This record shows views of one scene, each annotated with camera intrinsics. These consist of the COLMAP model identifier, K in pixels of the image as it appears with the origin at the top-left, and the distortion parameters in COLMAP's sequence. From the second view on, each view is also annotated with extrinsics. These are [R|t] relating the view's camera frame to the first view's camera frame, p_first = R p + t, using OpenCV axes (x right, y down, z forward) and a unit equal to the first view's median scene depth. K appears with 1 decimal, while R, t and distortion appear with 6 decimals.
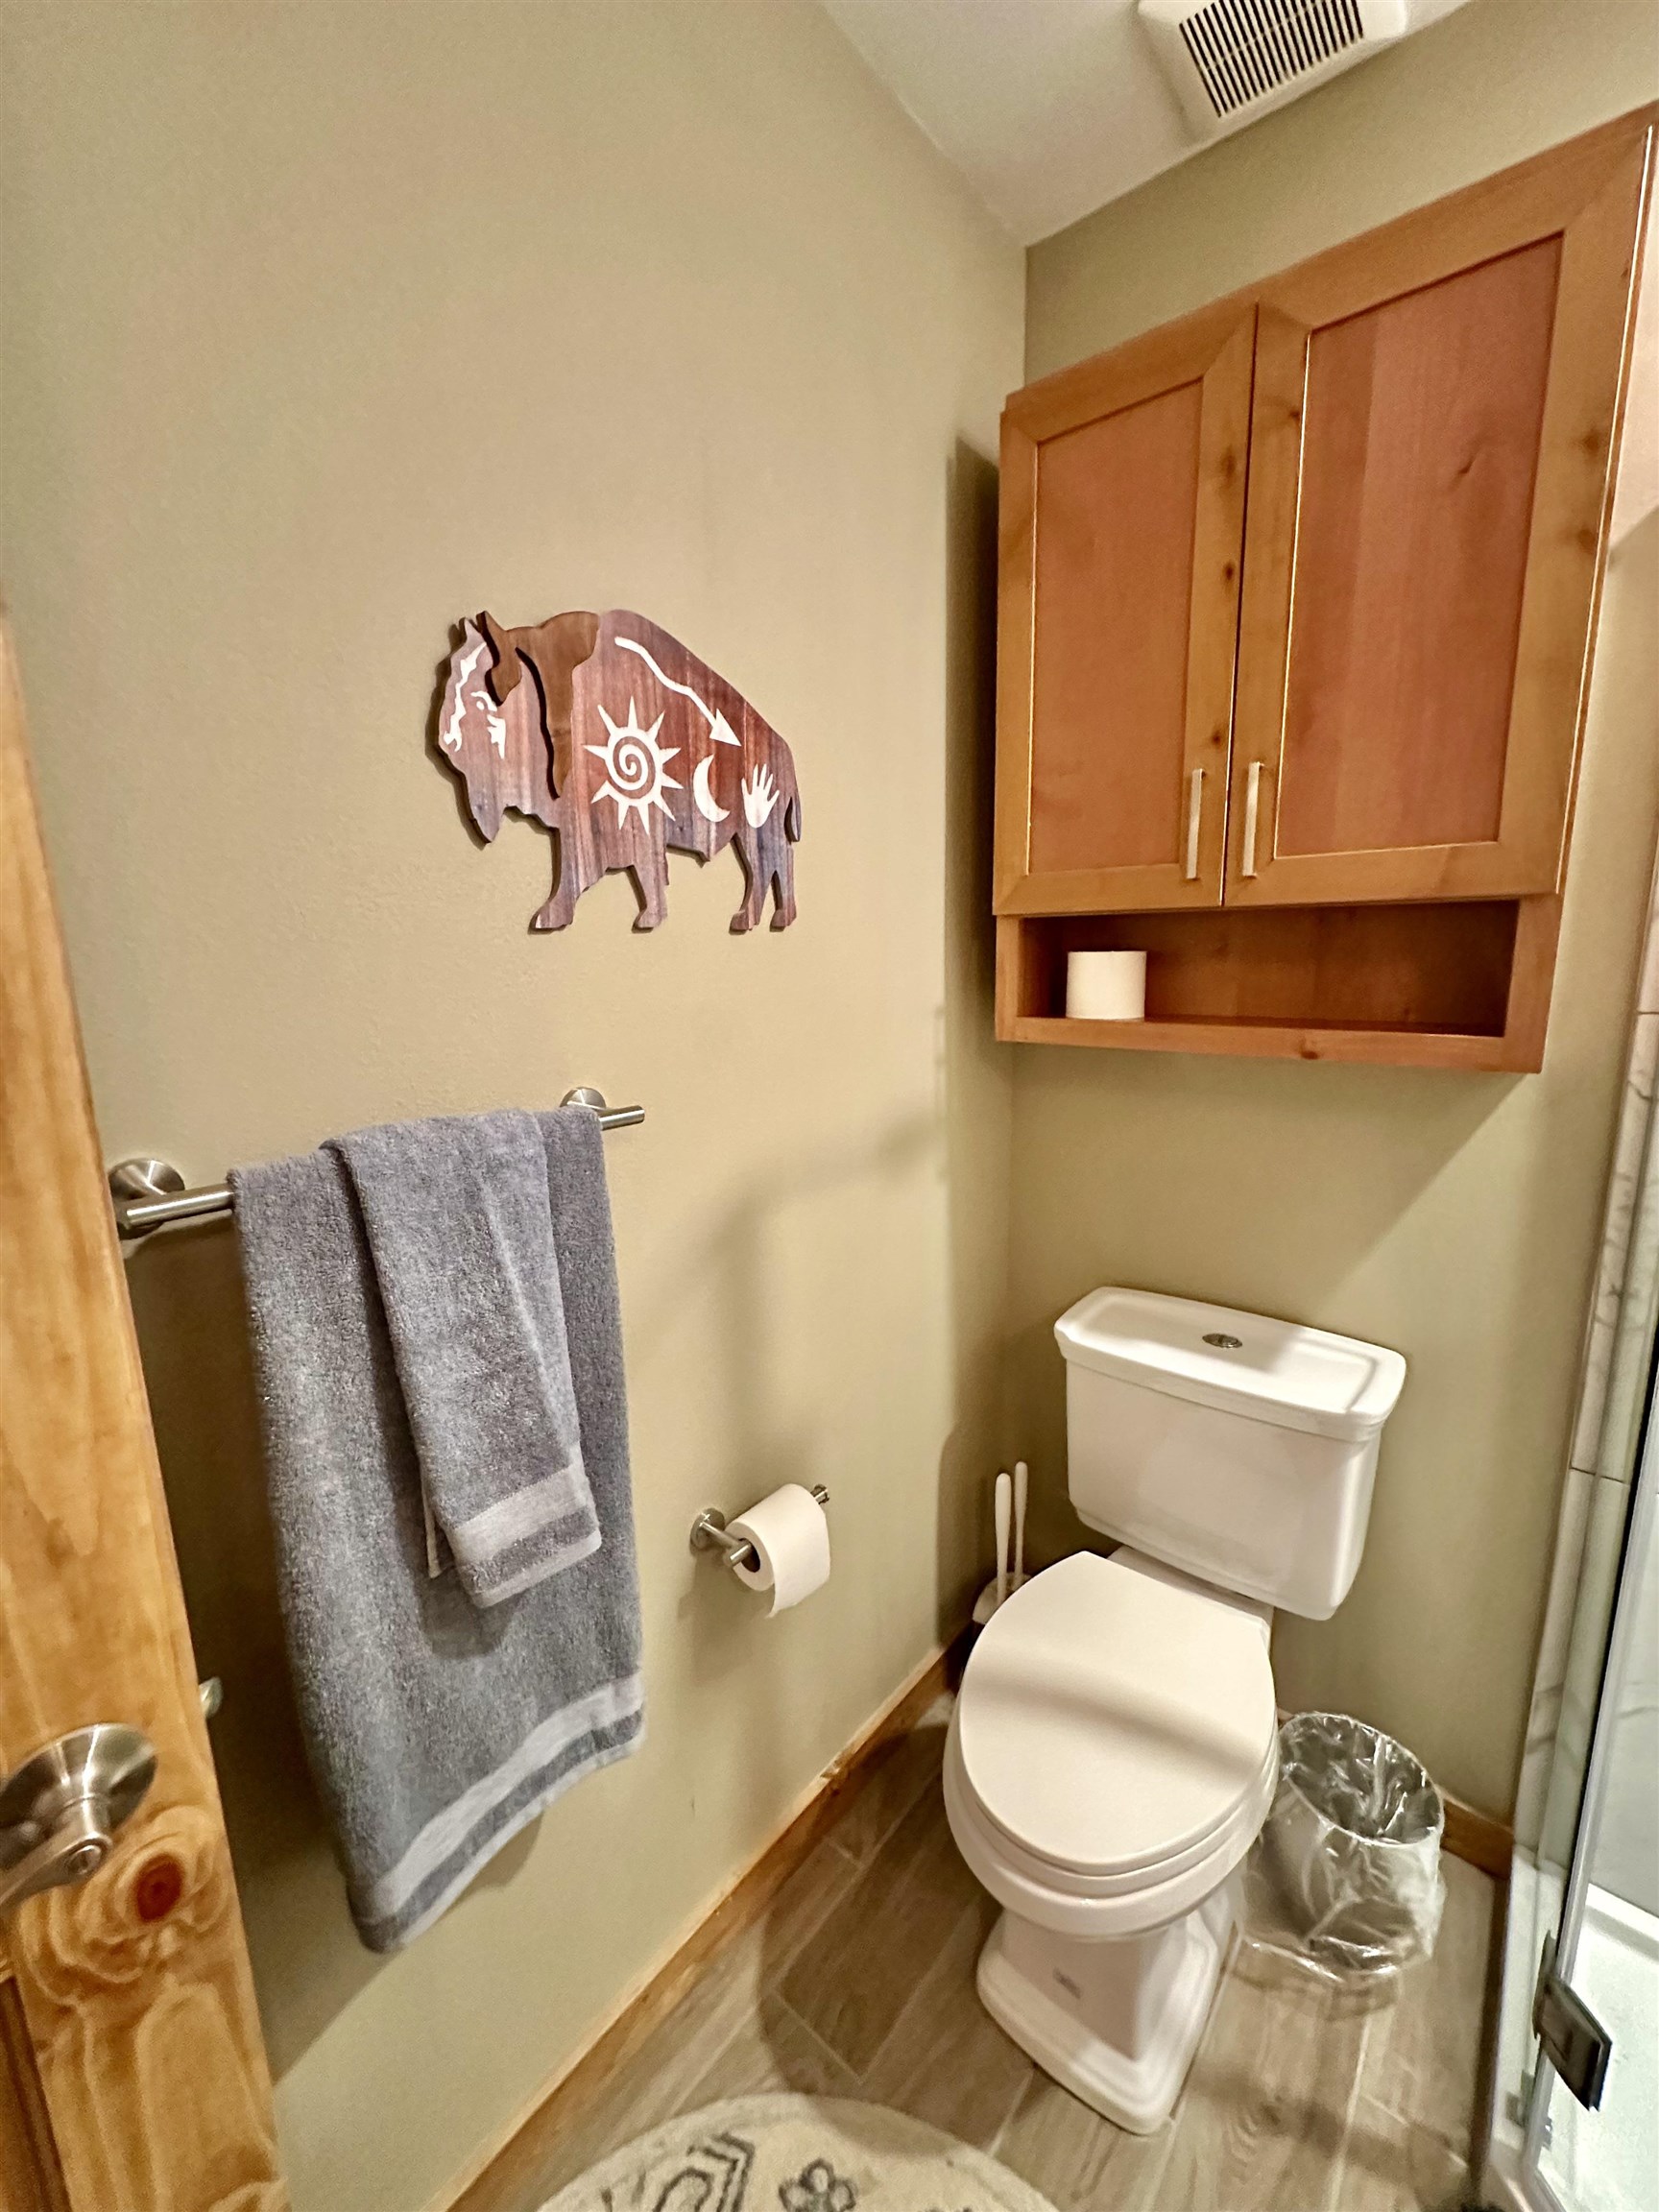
lens RADIAL K [[881.3, 0, 835.6], [0, 881.3, 1109.2], [0, 0, 1]] dist [-0.004238, 0.000756]
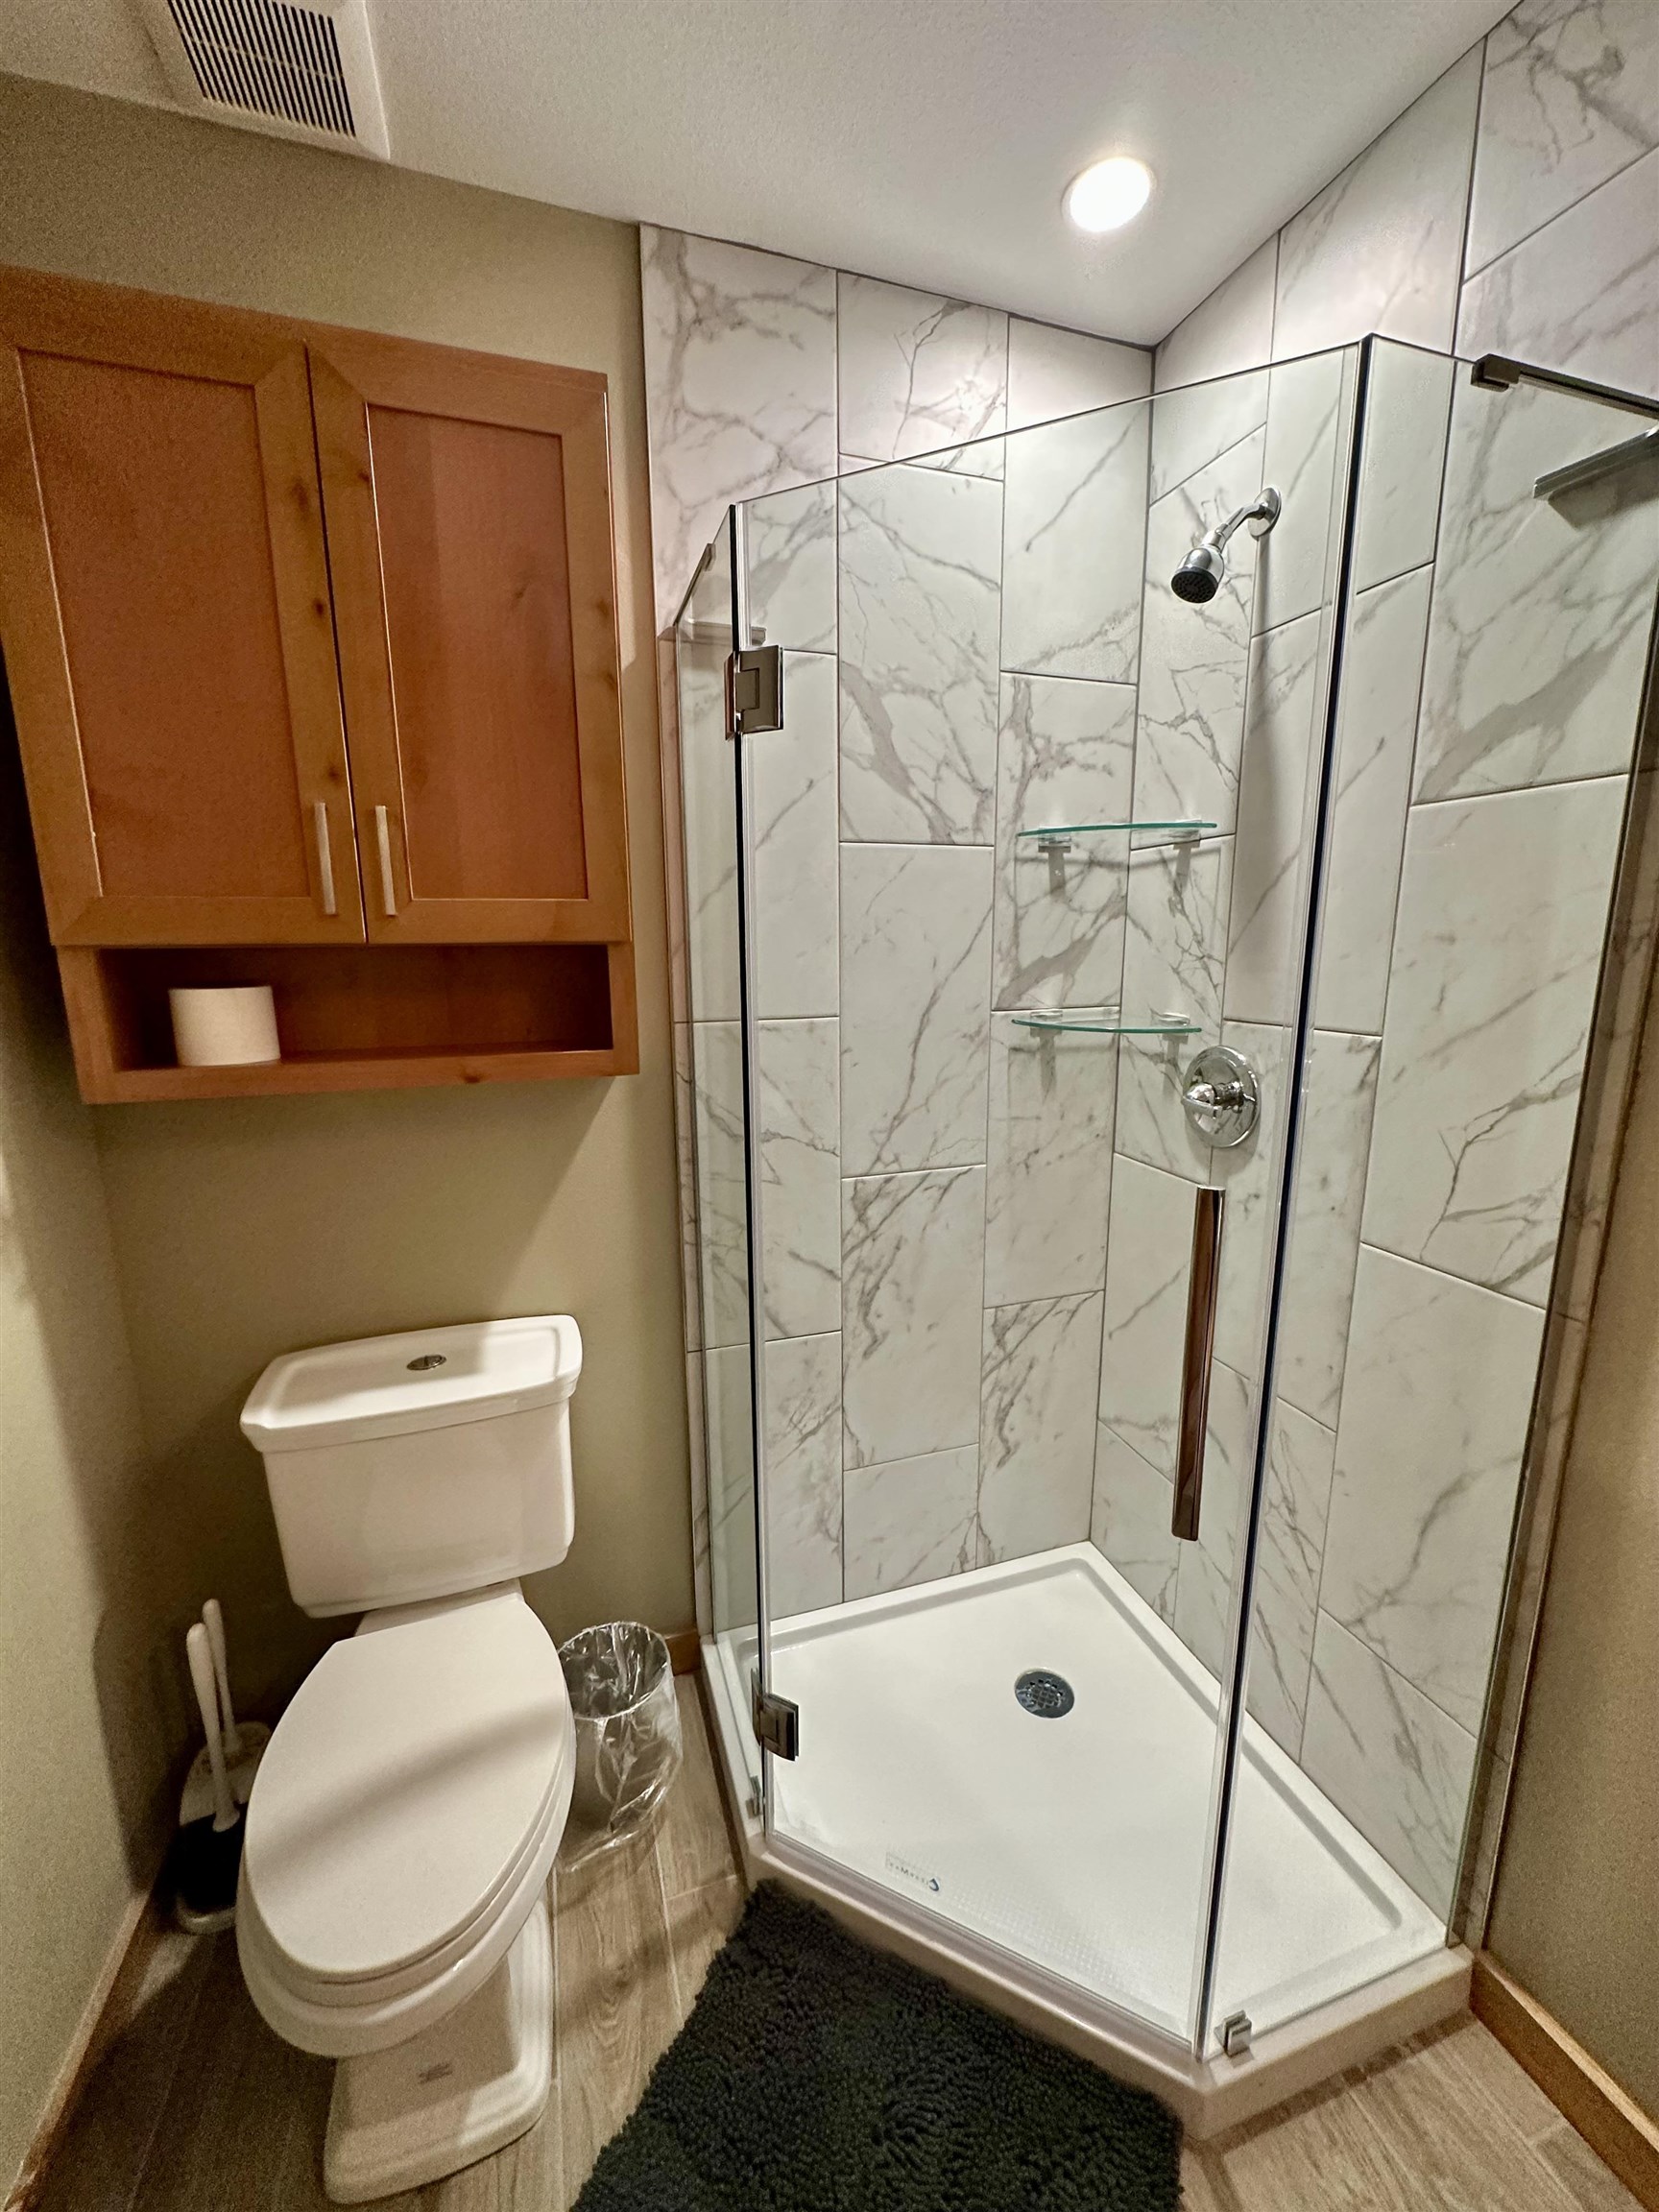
lens RADIAL K [[881.3, 0, 826.9], [0, 881.3, 1106.6], [0, 0, 1]] dist [-0.004238, 0.000756]
pose [[0.529827, -0.146411, 0.835373, -0.145738], [0.152566, 0.985372, 0.075936, -0.043070], [-0.834271, 0.087216, 0.544413, 0.033724]]
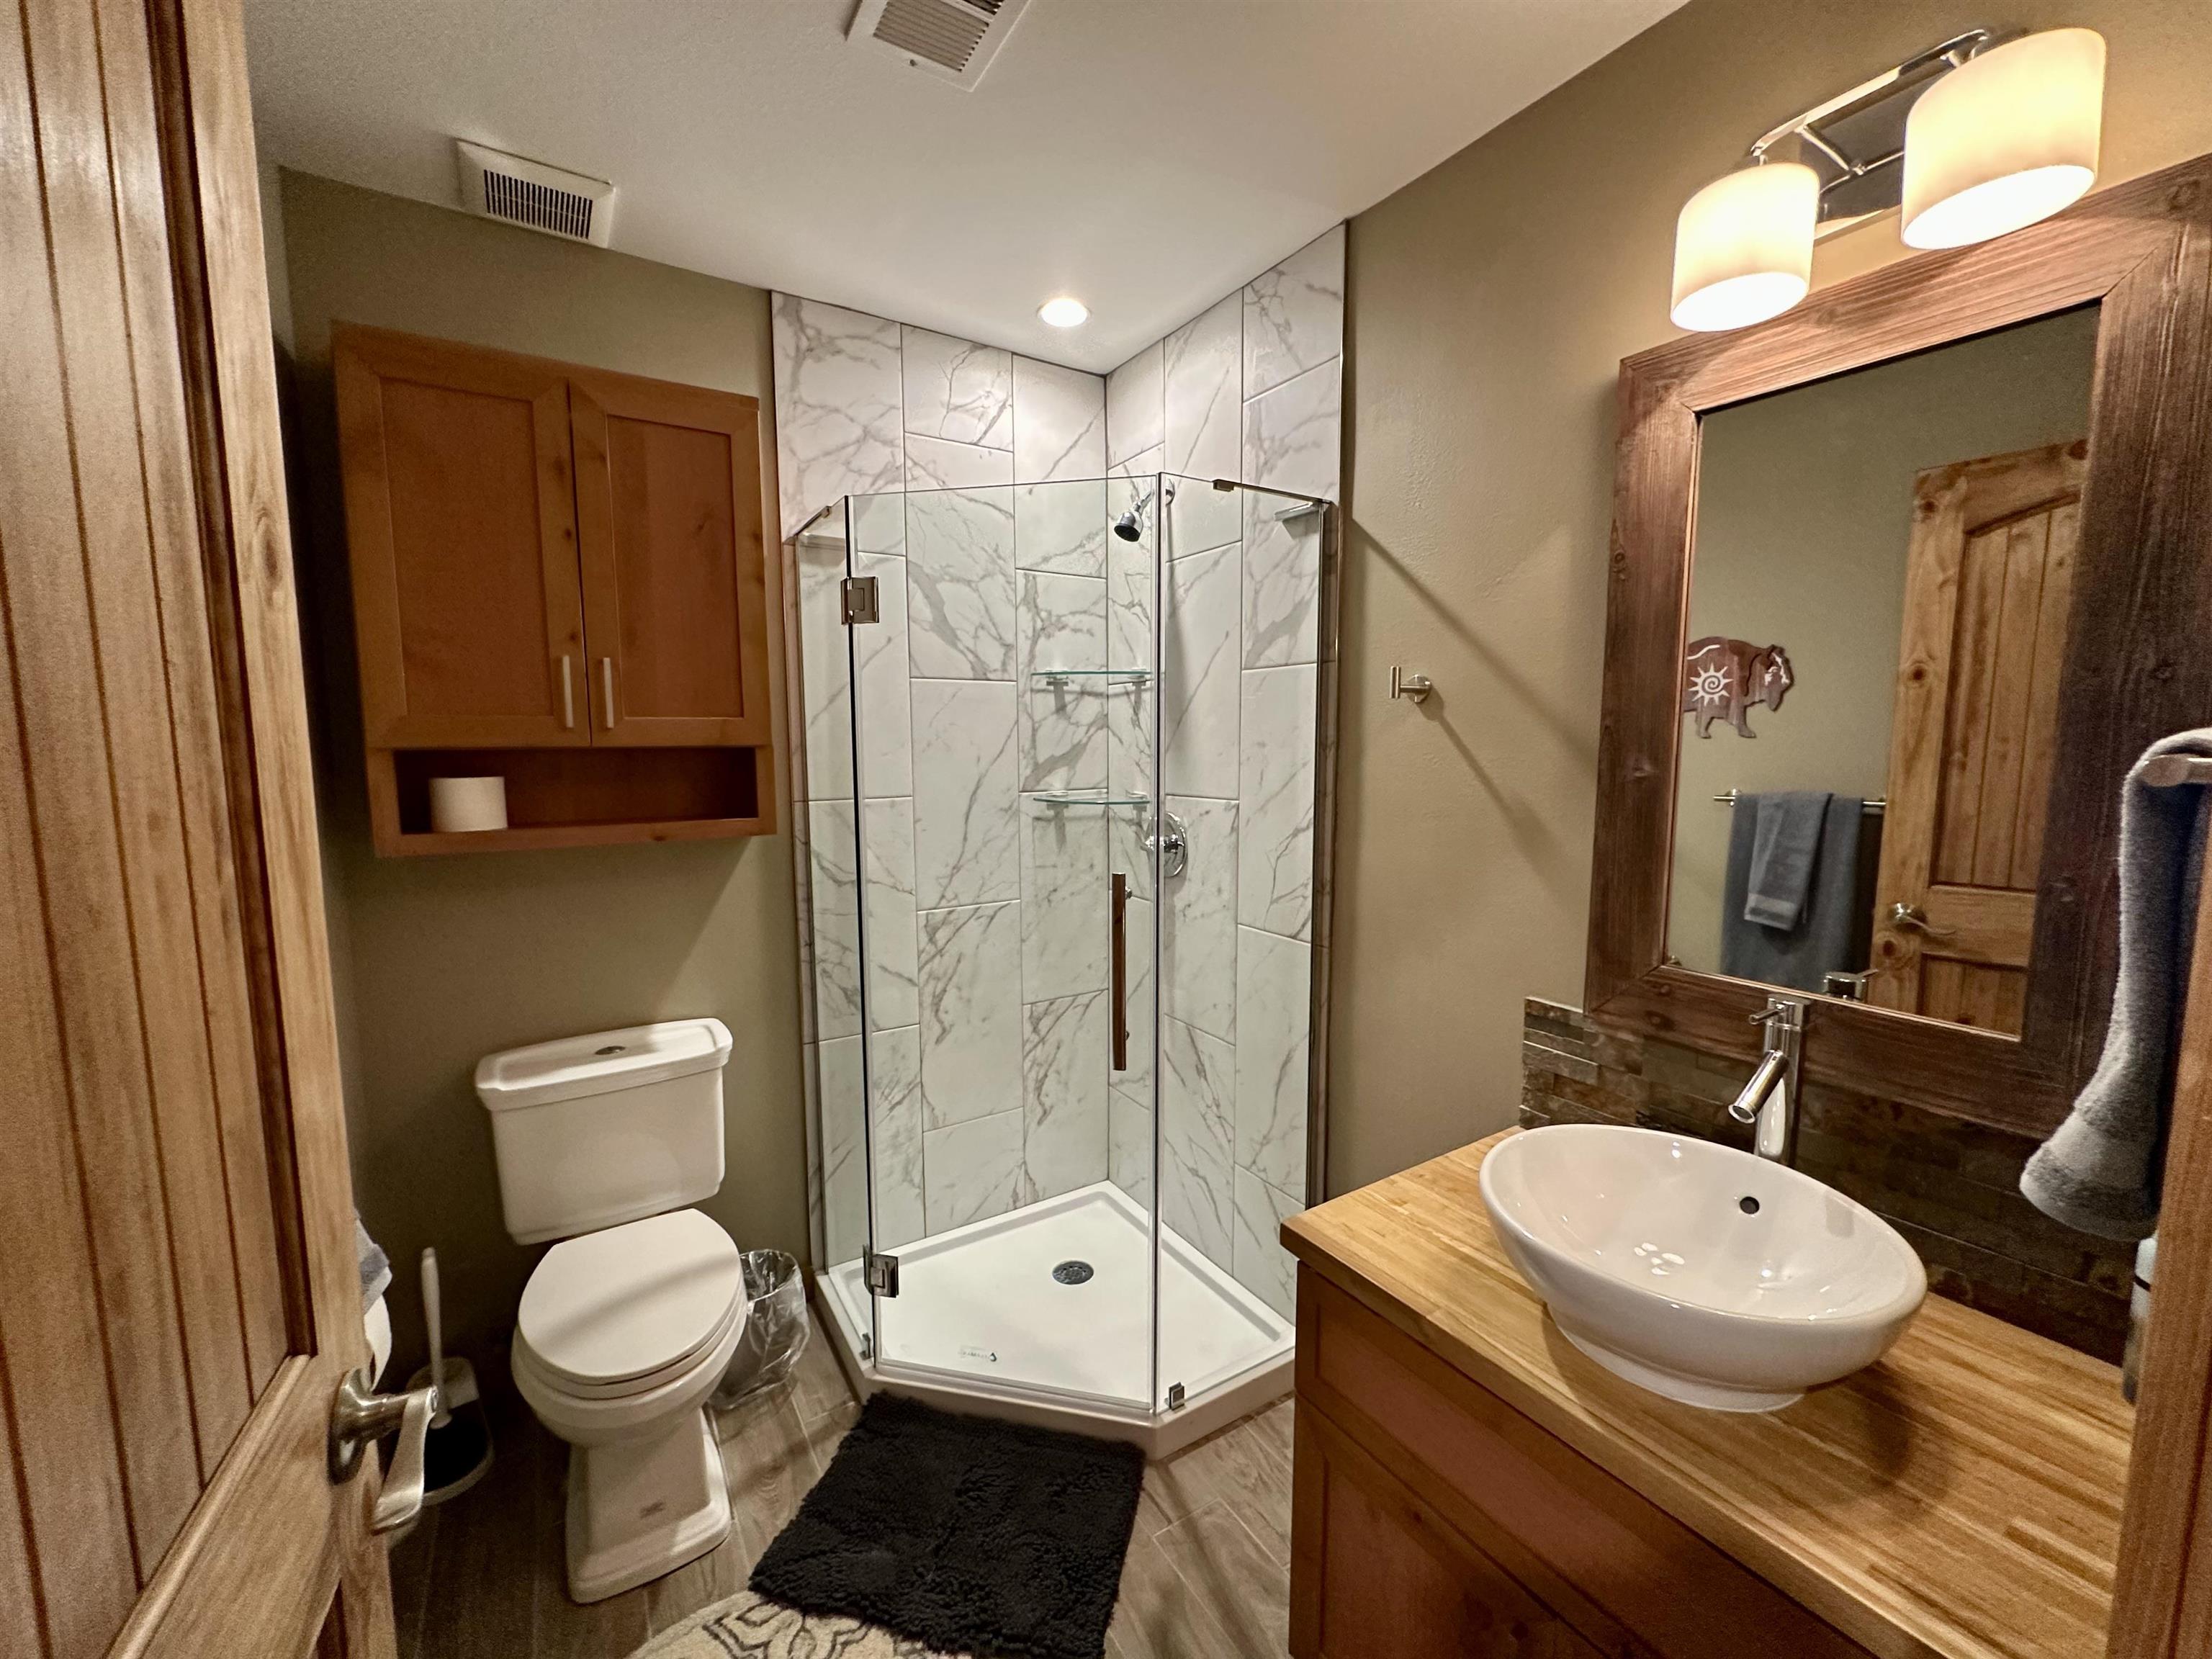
lens RADIAL K [[881.3, 0, 1108.3], [0, 881.3, 828.7], [0, 0, 1]] dist [-0.004238, 0.000756]
pose [[0.306941, -0.082409, 0.948154, -0.712351], [0.172077, 0.984630, 0.029874, 0.013568], [-0.936043, 0.153986, 0.316404, -0.271955]]
